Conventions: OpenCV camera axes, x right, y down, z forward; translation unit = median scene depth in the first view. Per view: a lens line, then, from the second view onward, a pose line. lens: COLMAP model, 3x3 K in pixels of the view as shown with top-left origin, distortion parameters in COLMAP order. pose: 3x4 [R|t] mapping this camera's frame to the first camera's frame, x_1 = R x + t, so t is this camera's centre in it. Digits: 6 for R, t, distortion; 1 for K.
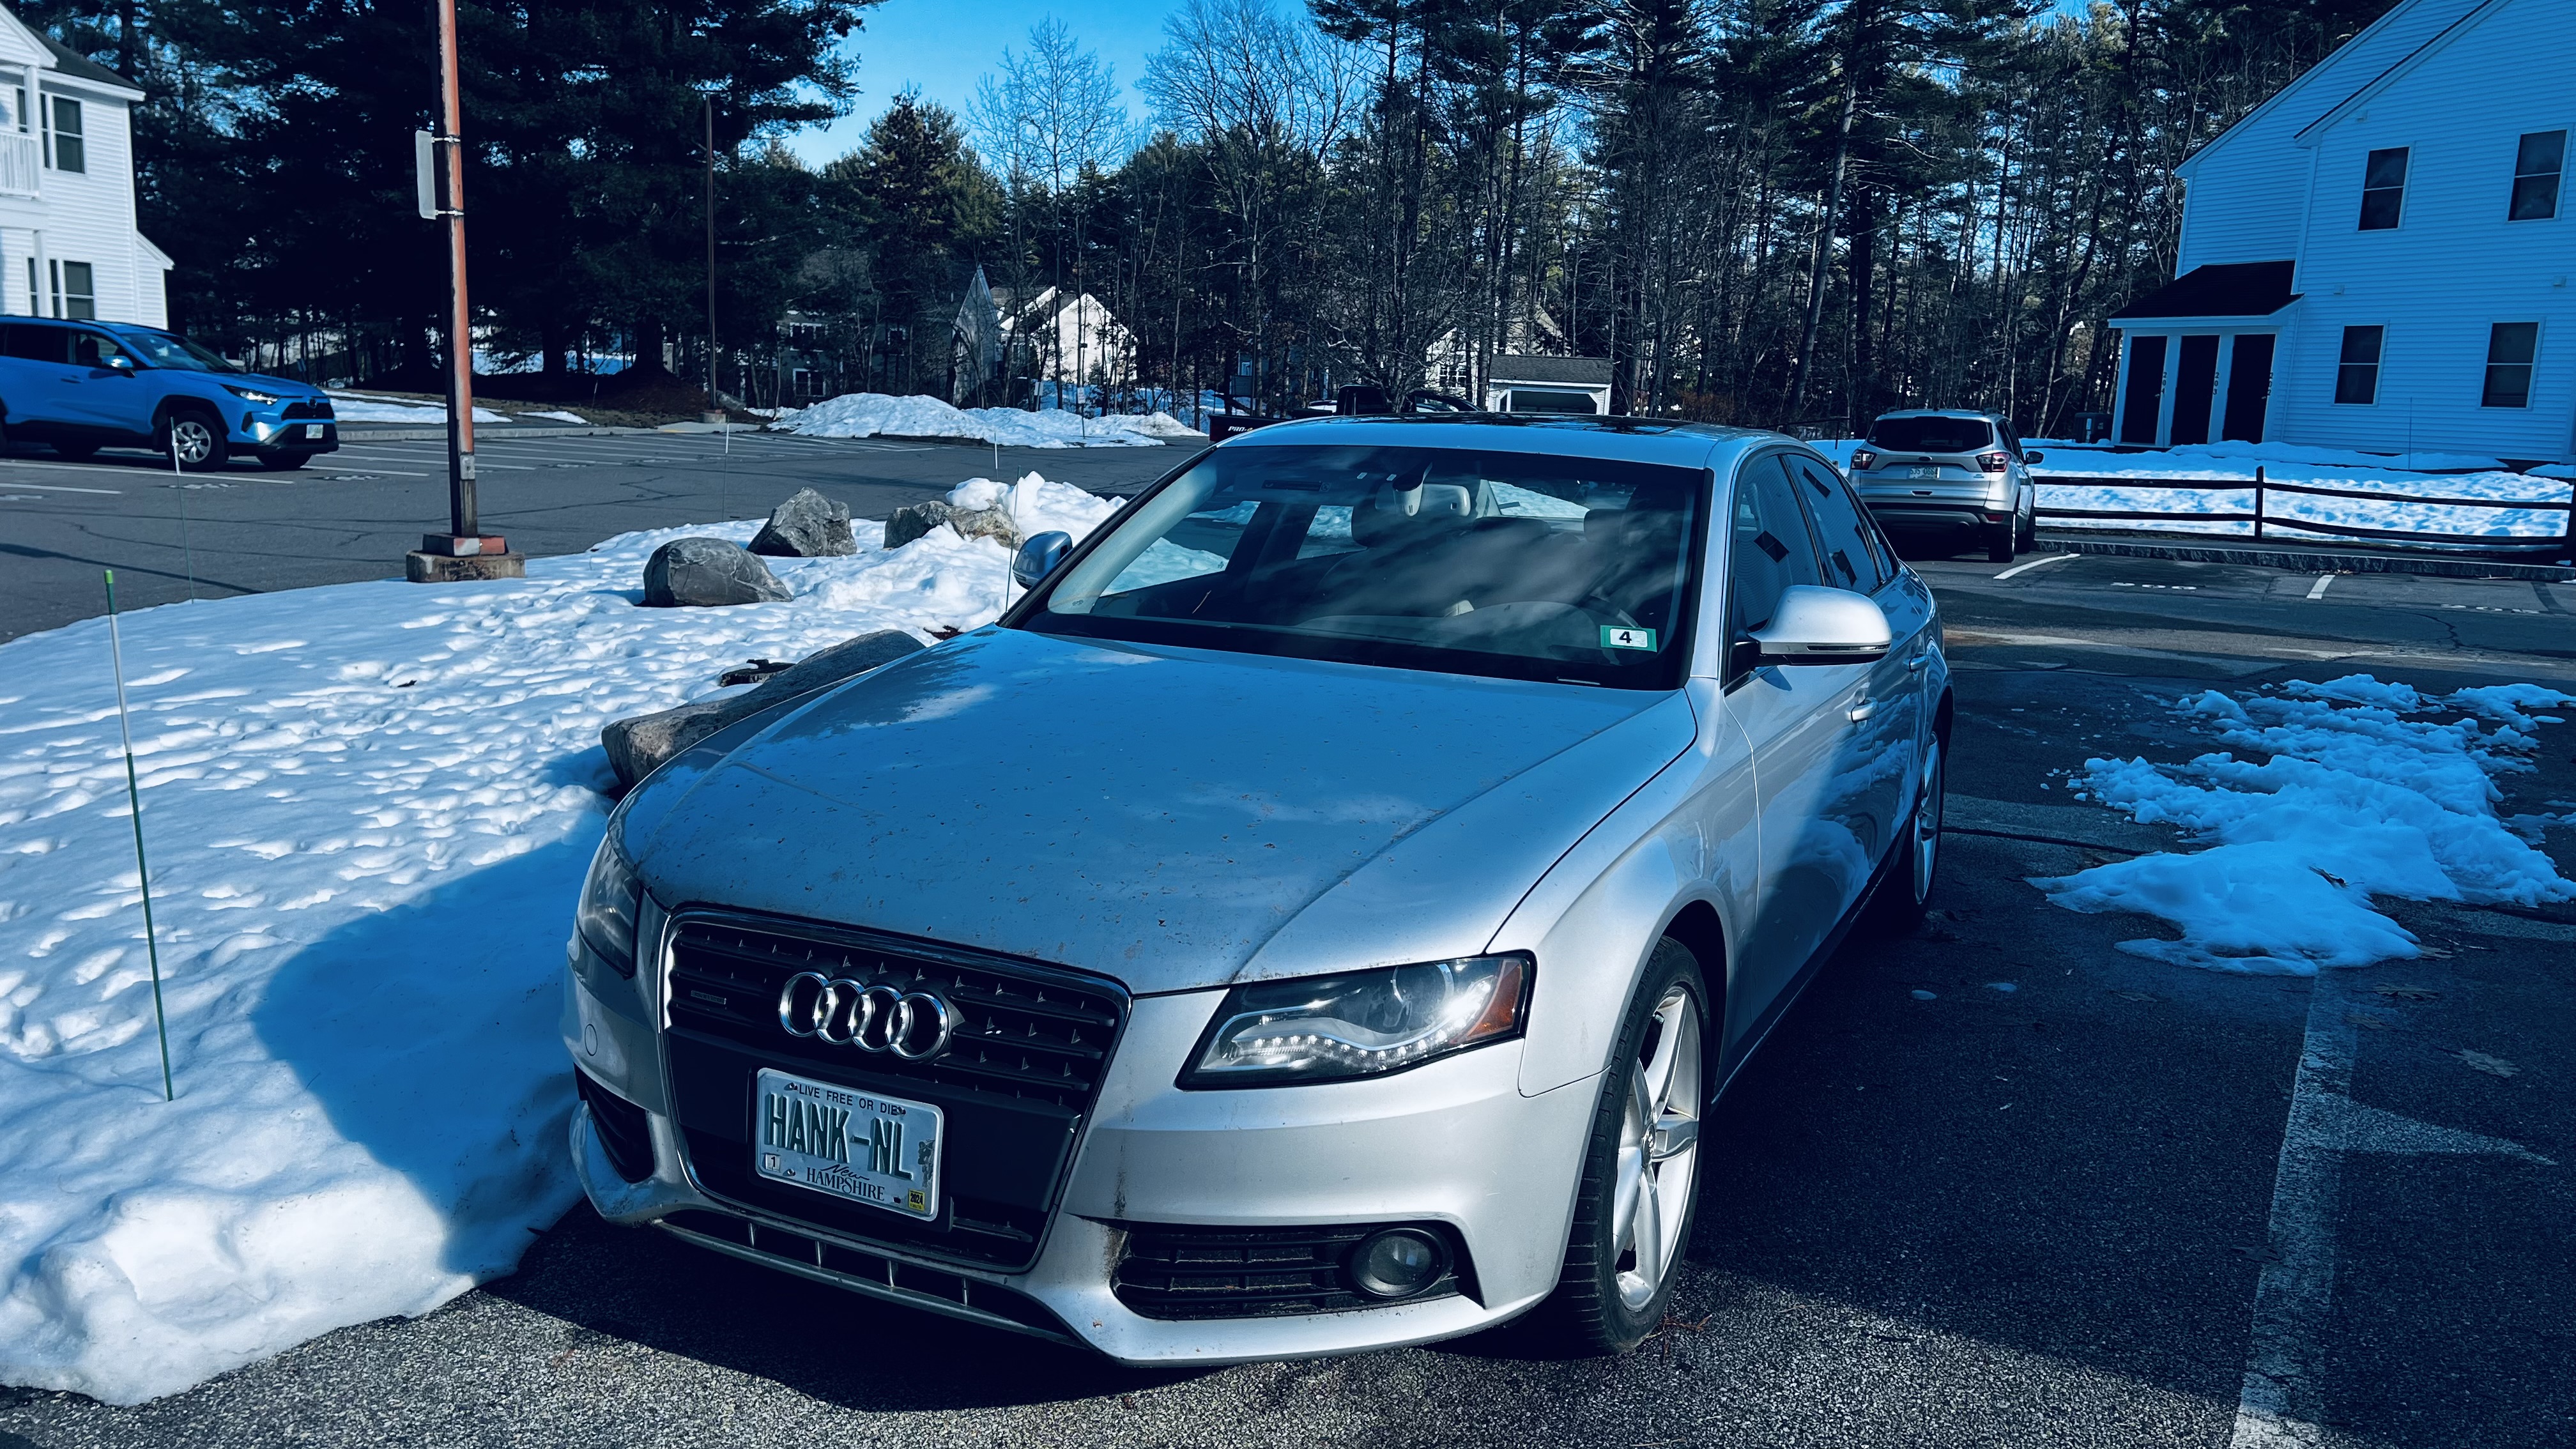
lens RADIAL K [[1988.5, 0, 1292.6], [0, 1988.5, 746.6], [0, 0, 1]] dist [0.069247, -0.085839]
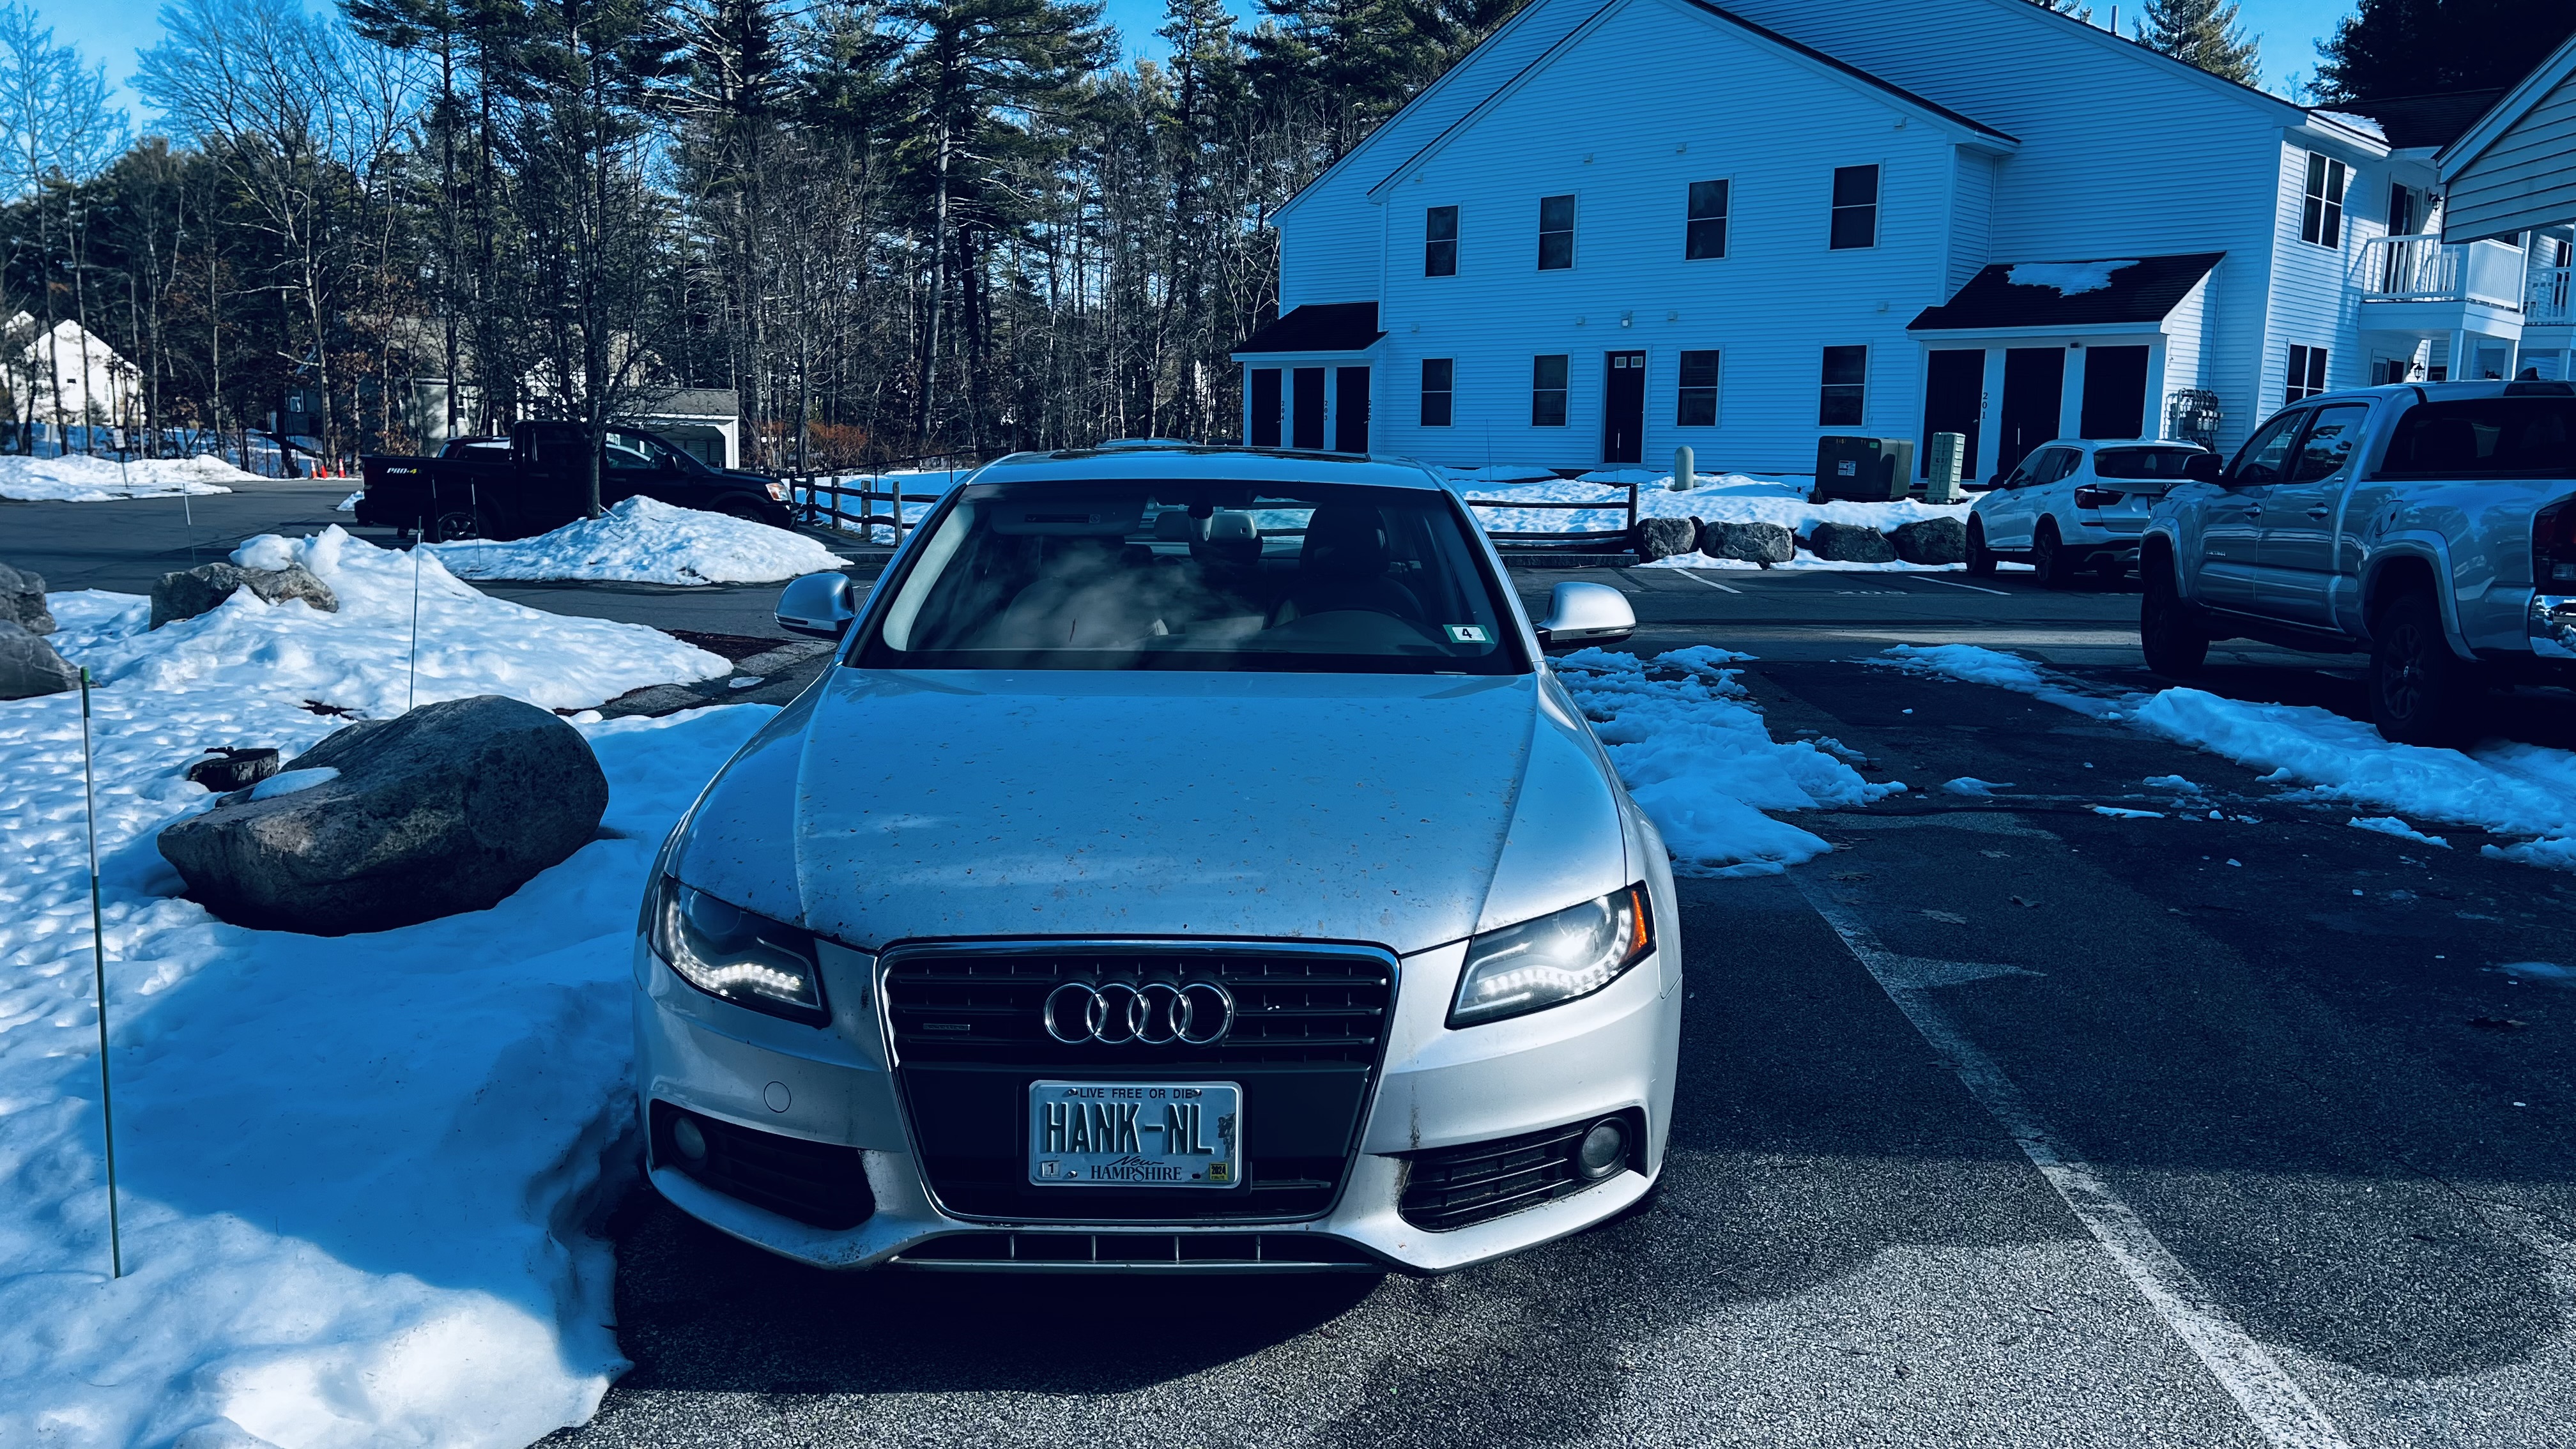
lens RADIAL K [[2018.5, 0, 1288.0], [0, 2018.5, 724.5], [0, 0, 1]] dist [0.073291, -0.095925]
pose [[0.893168, -0.086337, 0.441357, -0.160784], [0.098438, 0.995133, -0.004542, -0.002237], [-0.438817, 0.047503, 0.897320, -0.006815]]
